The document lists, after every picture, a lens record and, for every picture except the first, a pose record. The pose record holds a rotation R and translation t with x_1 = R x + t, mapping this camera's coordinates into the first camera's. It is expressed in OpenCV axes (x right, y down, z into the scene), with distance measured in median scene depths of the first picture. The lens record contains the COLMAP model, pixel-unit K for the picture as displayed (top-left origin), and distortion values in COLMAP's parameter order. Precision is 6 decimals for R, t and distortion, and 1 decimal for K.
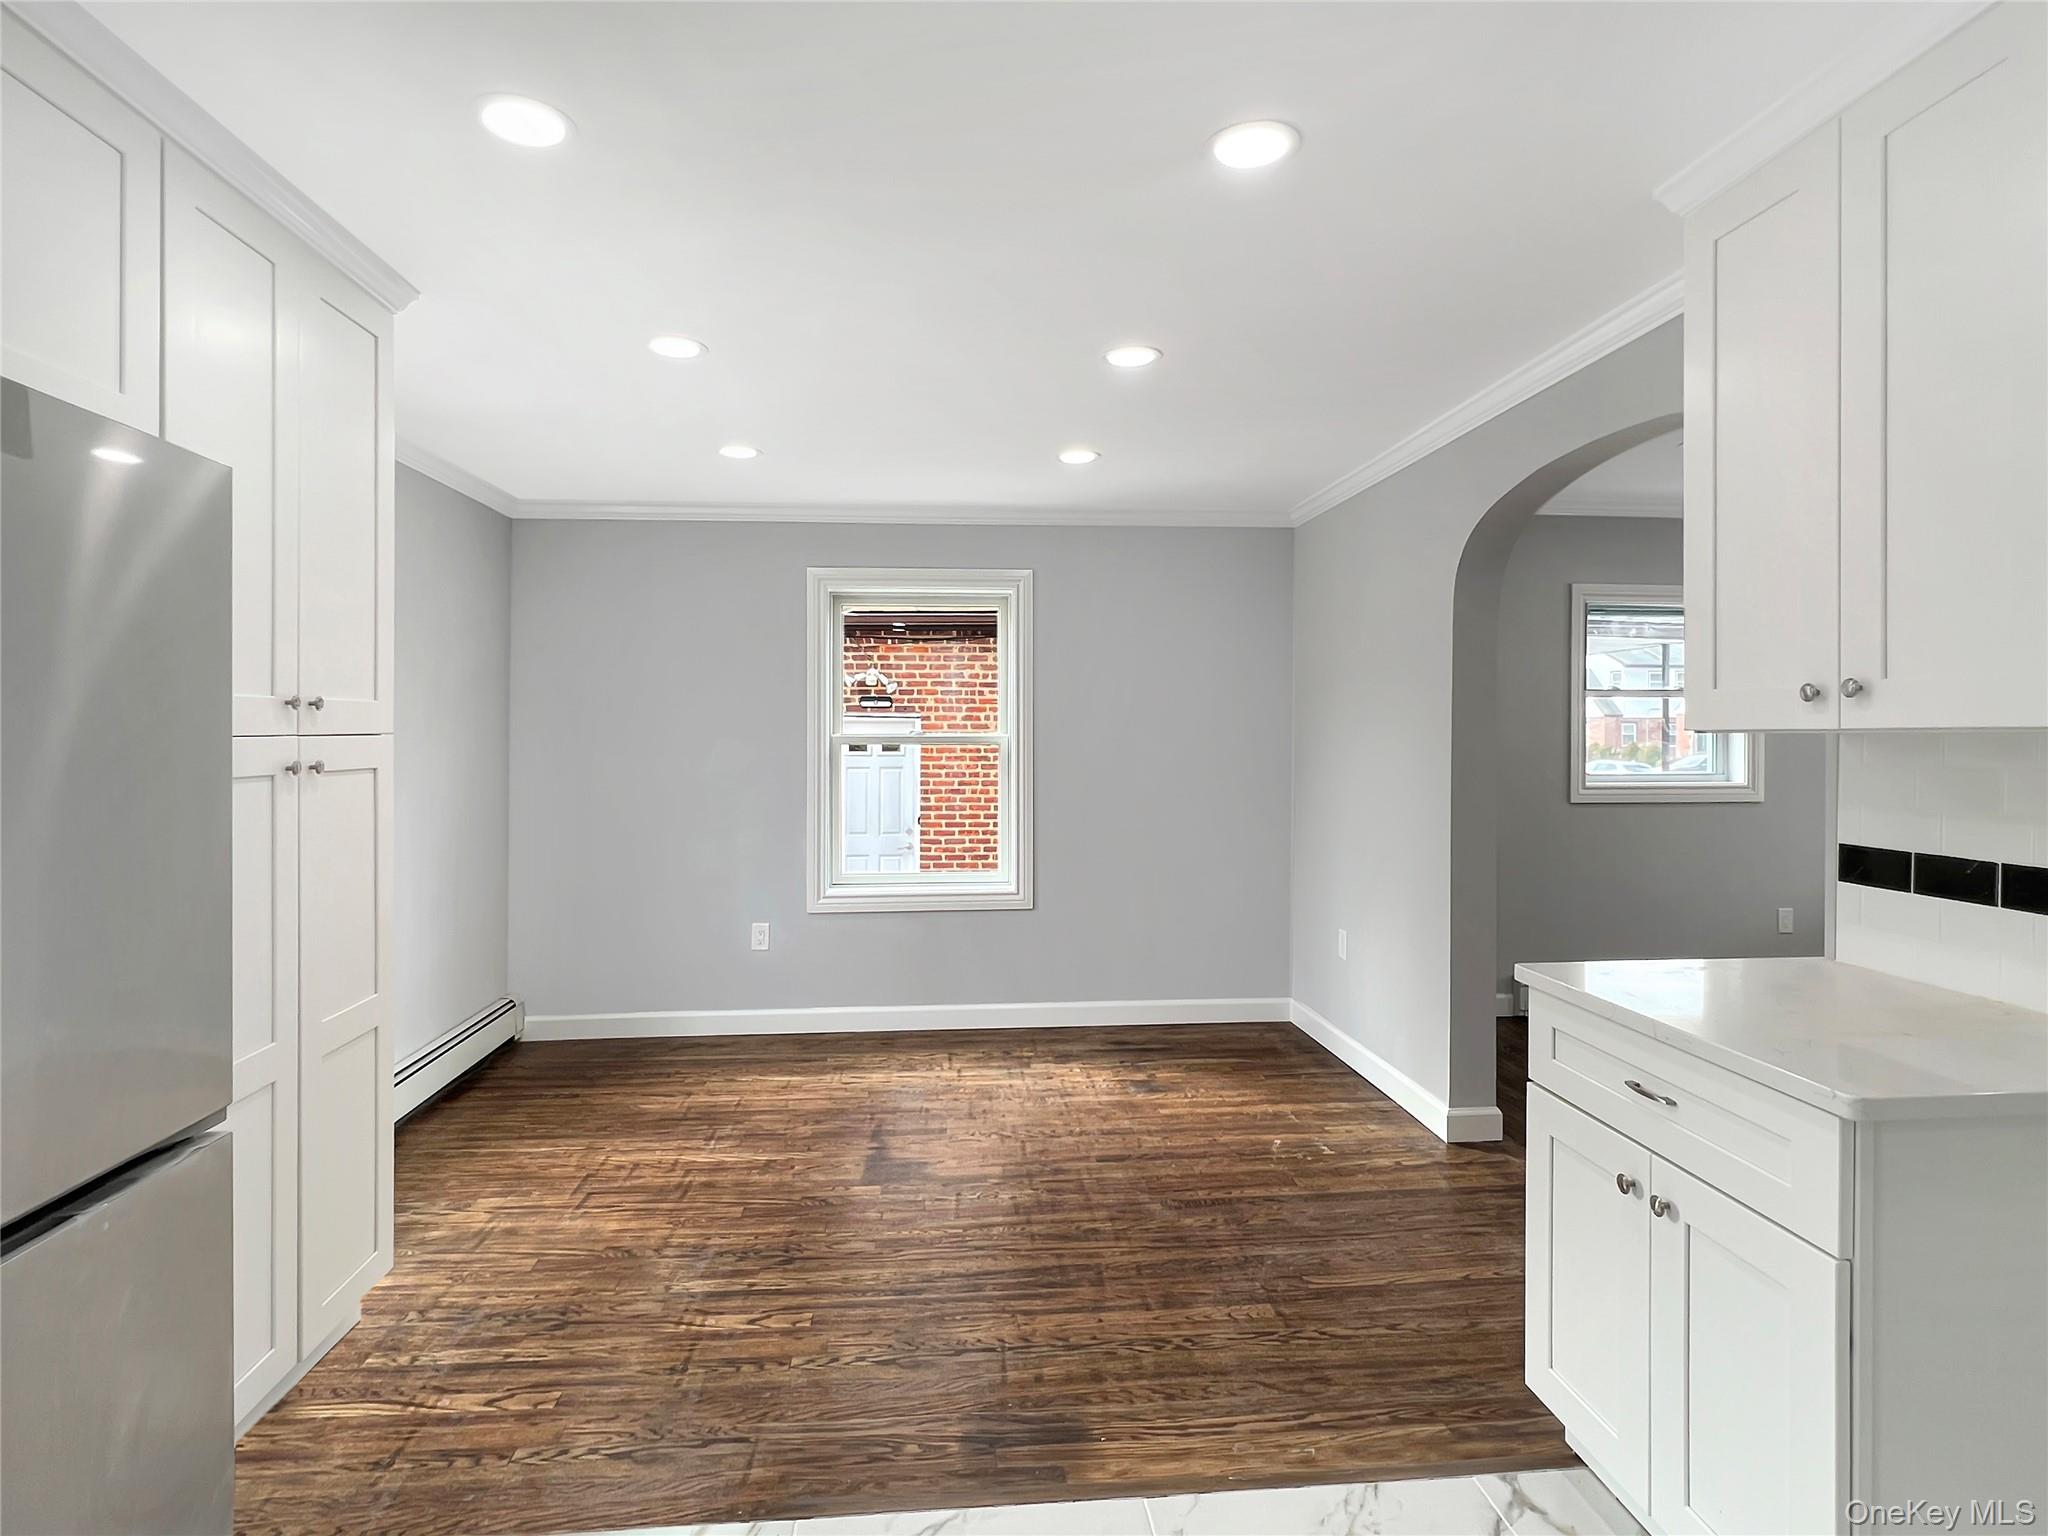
lens RADIAL K [[1054.2, 0, 1023.5], [0, 1054.2, 743.9], [0, 0, 1]] dist [-0.002178, 0.001852]
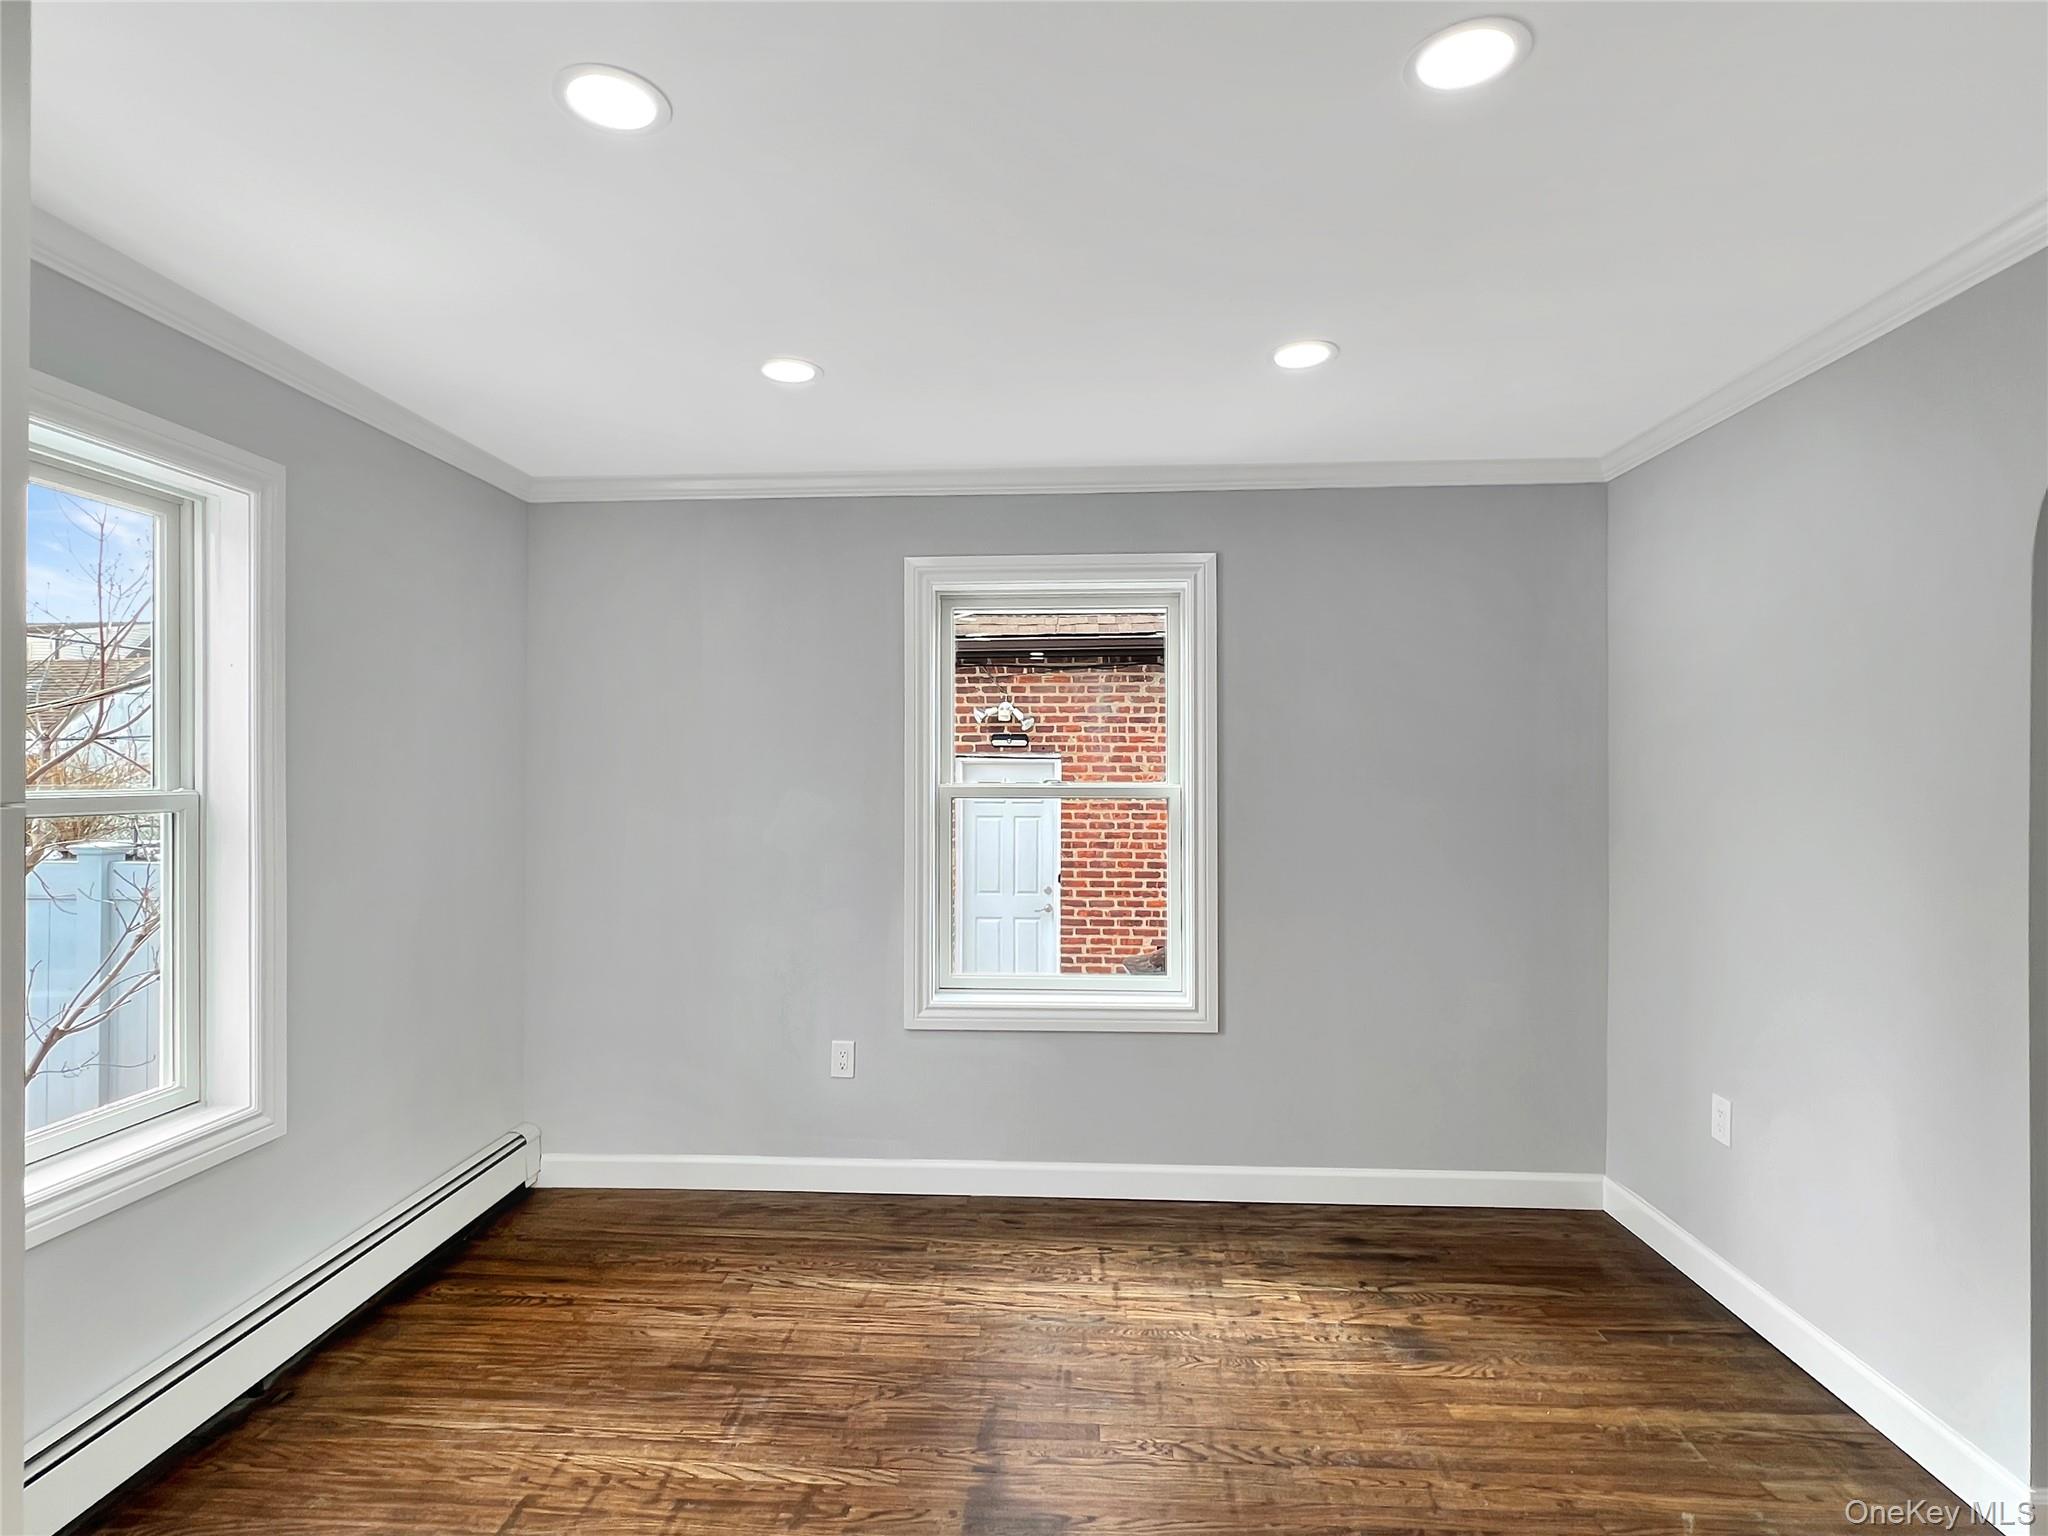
lens RADIAL K [[1054.2, 0, 1023.5], [0, 1054.2, 743.9], [0, 0, 1]] dist [-0.002178, 0.001852]
pose [[0.990966, -0.003668, -0.134063, -0.014771], [-0.001242, 0.999332, -0.036523, -0.006264], [0.134107, 0.036360, 0.990300, 0.165479]]
